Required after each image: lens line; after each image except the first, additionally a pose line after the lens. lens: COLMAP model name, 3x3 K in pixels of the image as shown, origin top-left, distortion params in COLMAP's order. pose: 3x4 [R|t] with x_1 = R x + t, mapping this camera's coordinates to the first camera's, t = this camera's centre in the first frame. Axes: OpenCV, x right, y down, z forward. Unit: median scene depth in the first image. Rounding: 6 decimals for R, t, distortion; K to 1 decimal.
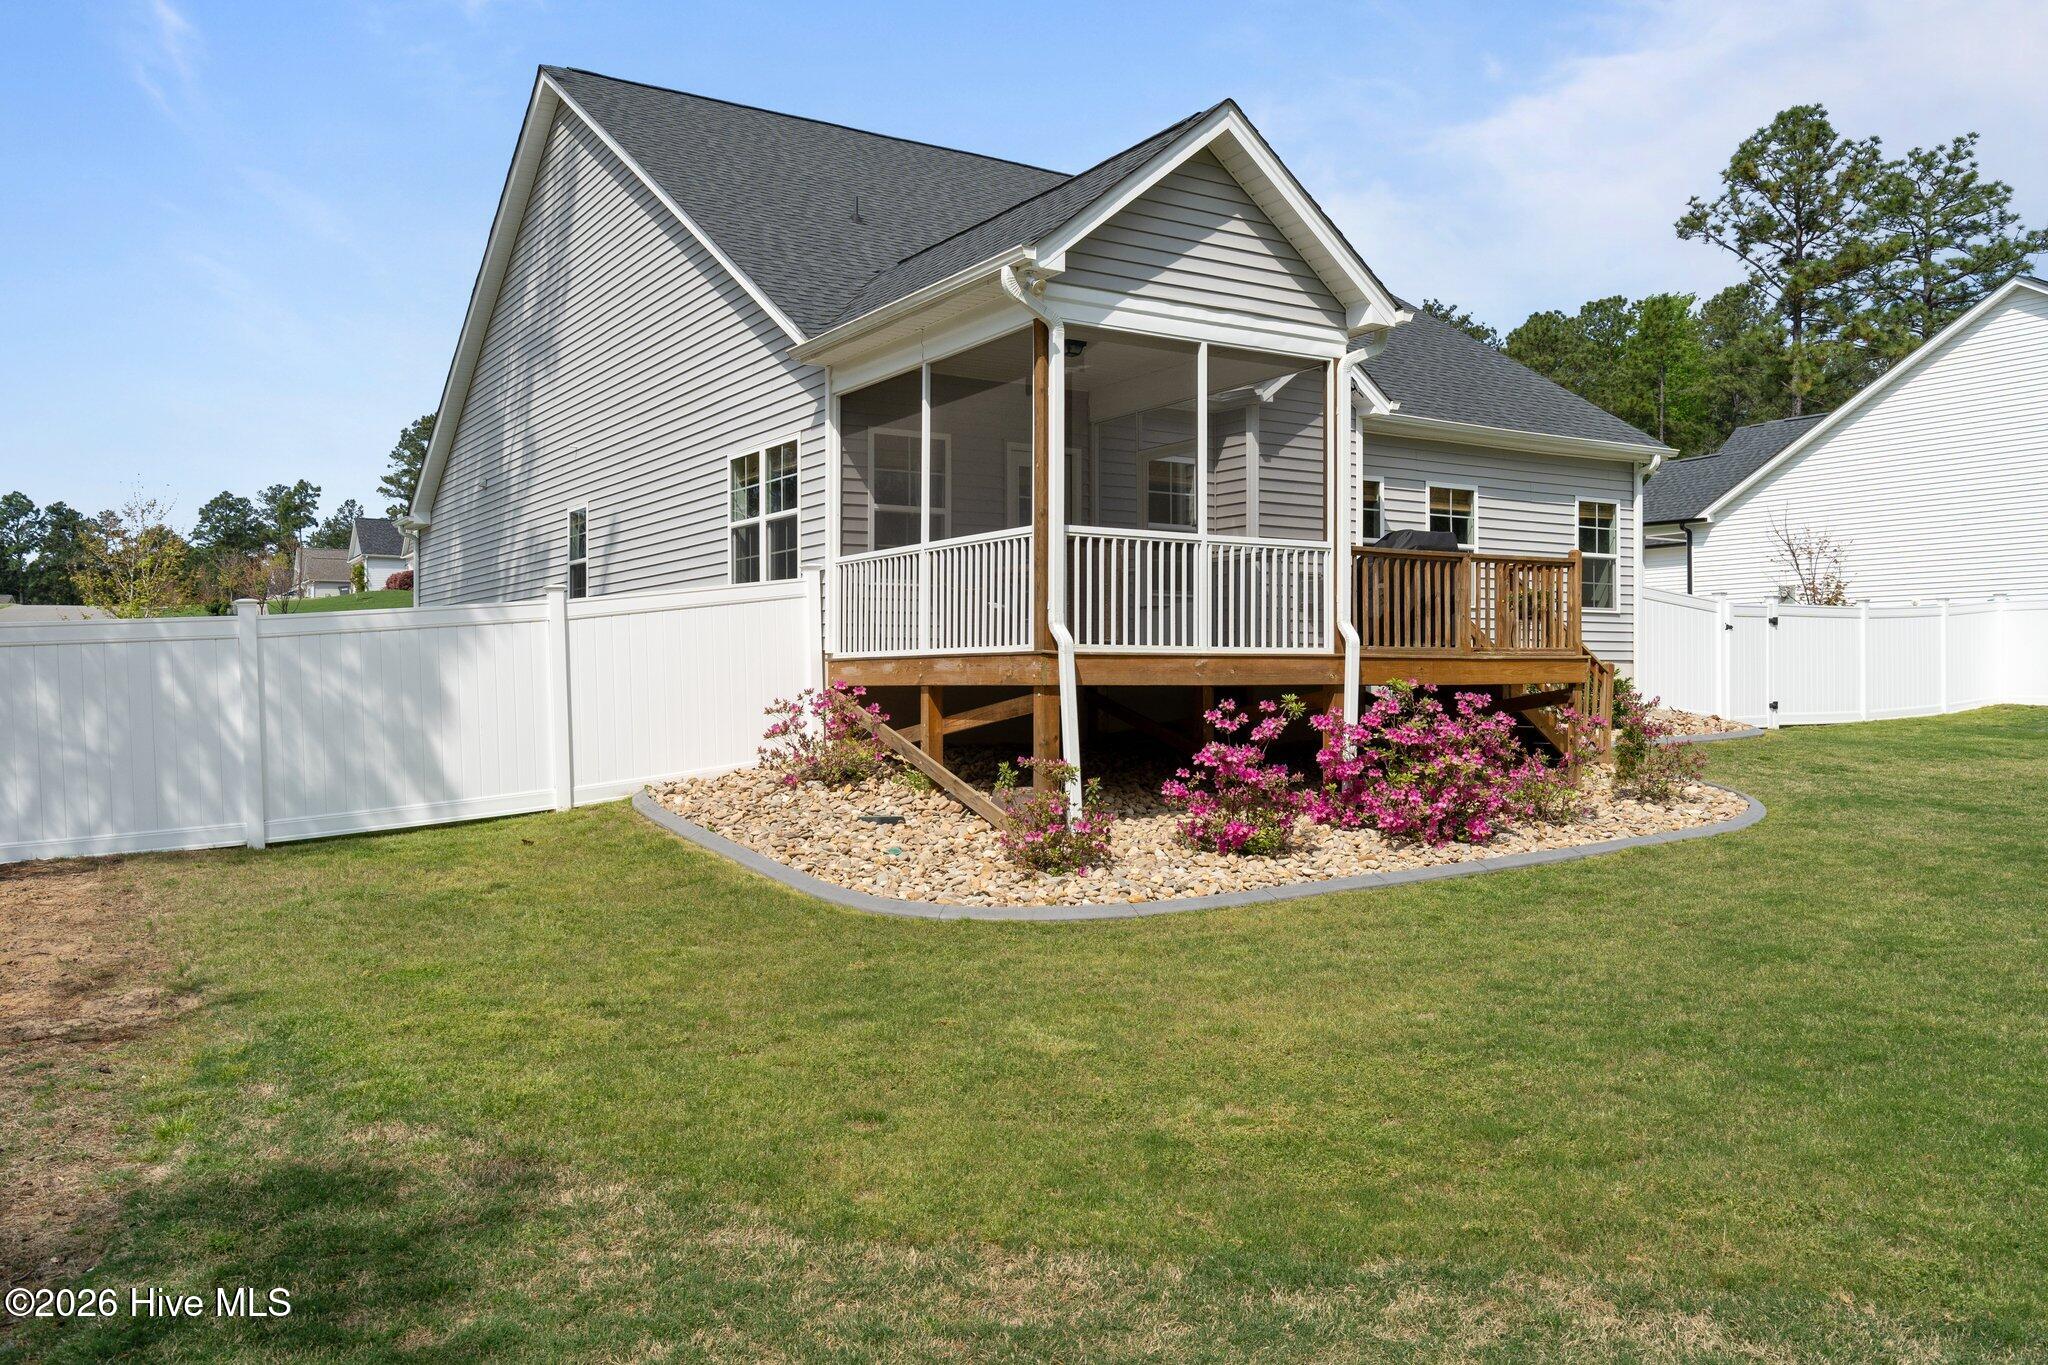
lens RADIAL K [[1573.1, 0, 1024.0], [0, 1573.1, 682.5], [0, 0, 1]] dist [-0.005360, -0.005342]
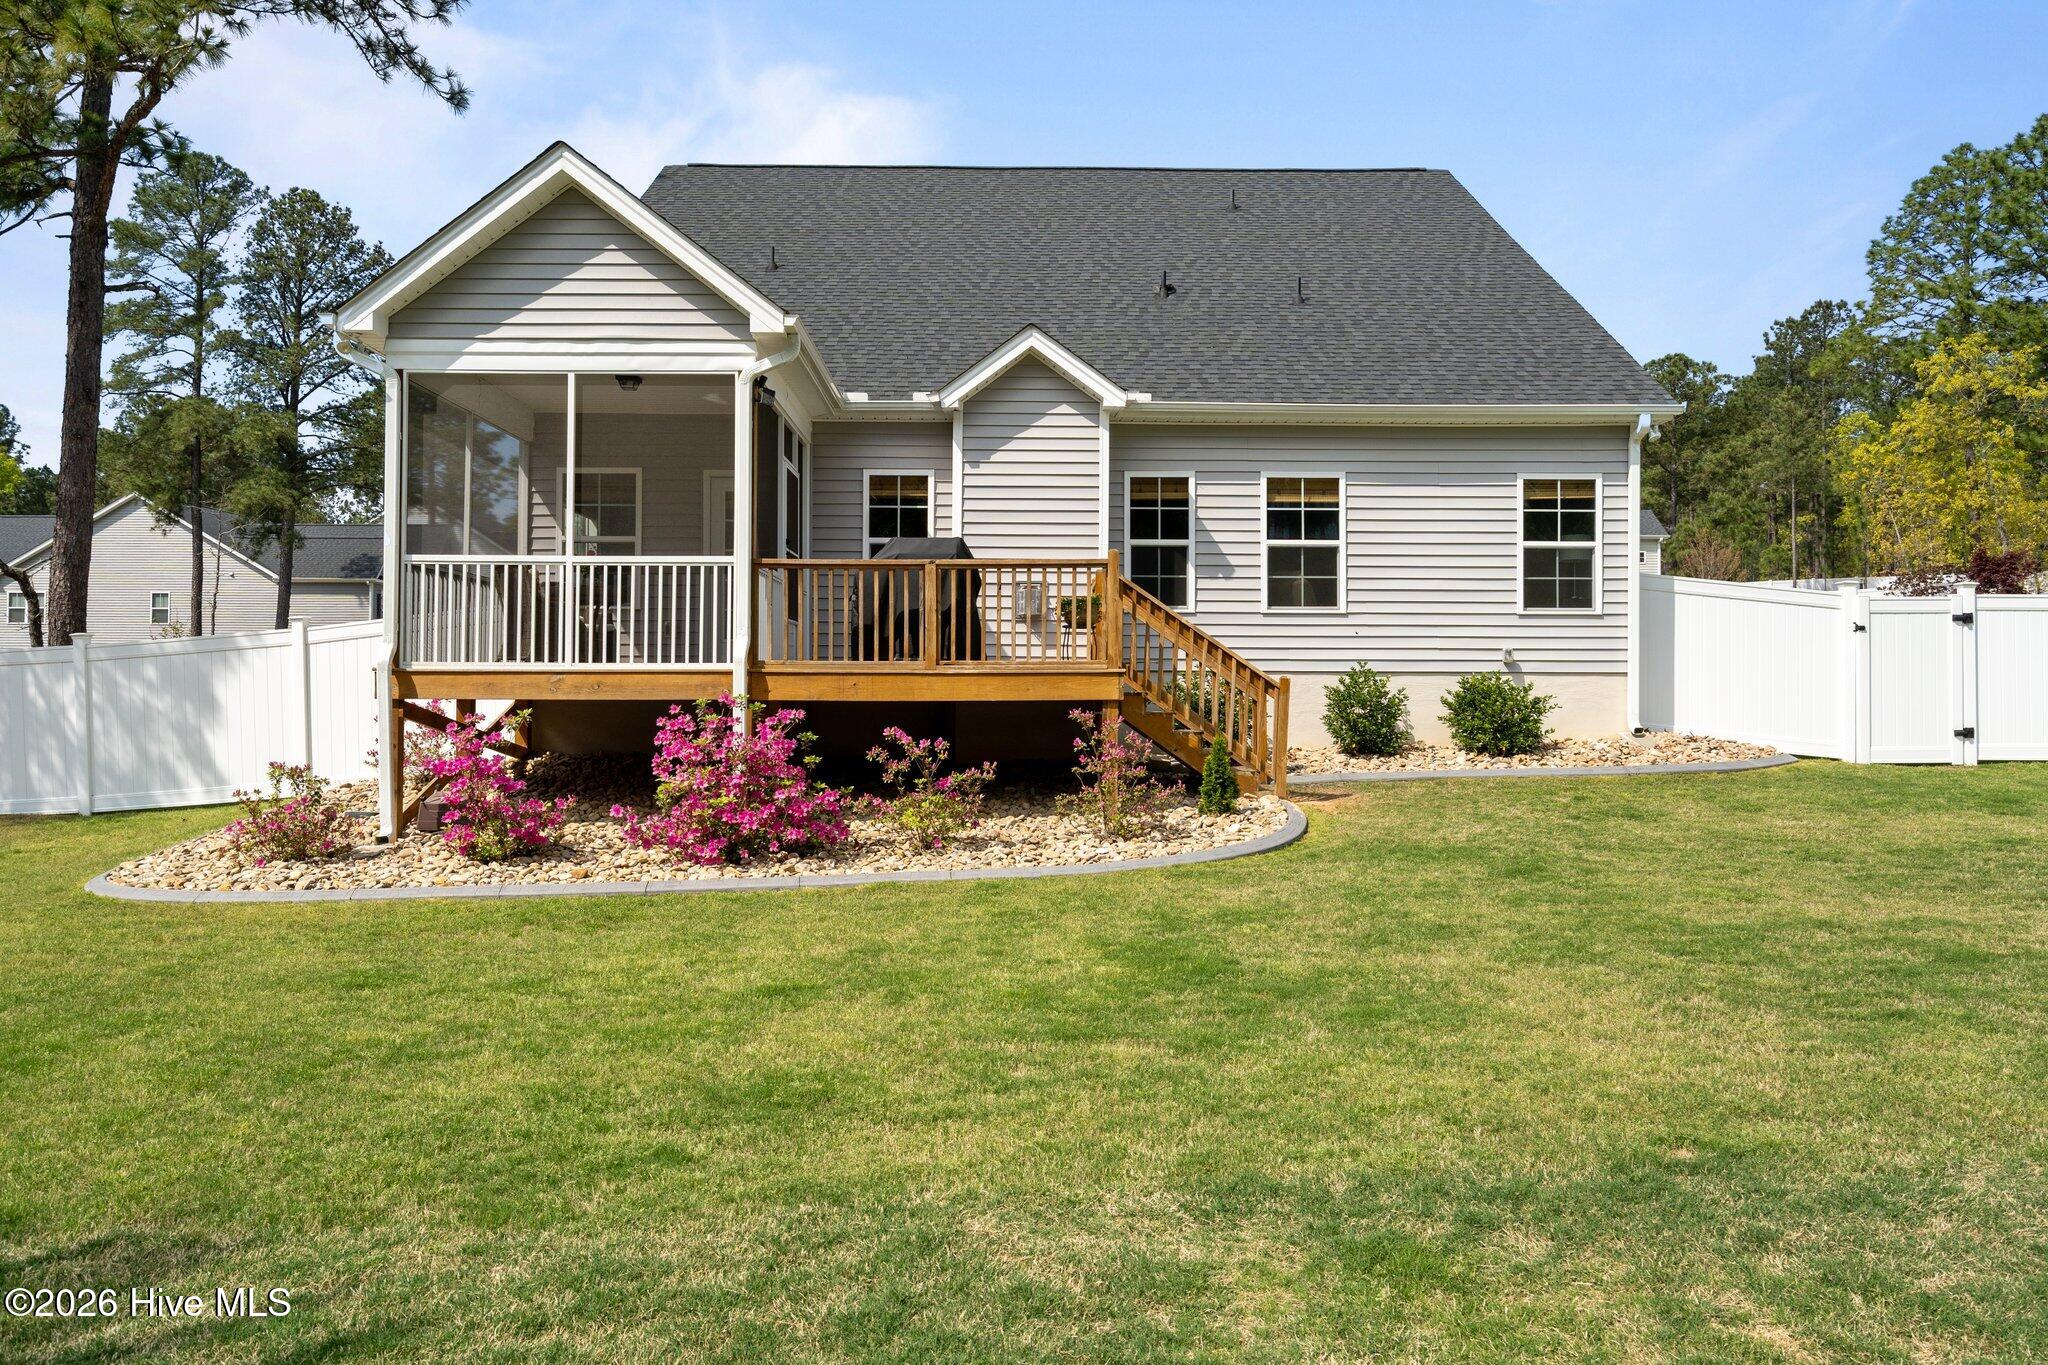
lens RADIAL K [[1551.7, 0, 1024.0], [0, 1551.7, 682.5], [0, 0, 1]] dist [0.010611, 0.002411]
pose [[0.847143, 0.001854, -0.531362, 0.799522], [-0.005561, 0.999970, -0.005377, -0.004156], [0.531336, 0.007510, 0.847128, 0.241419]]
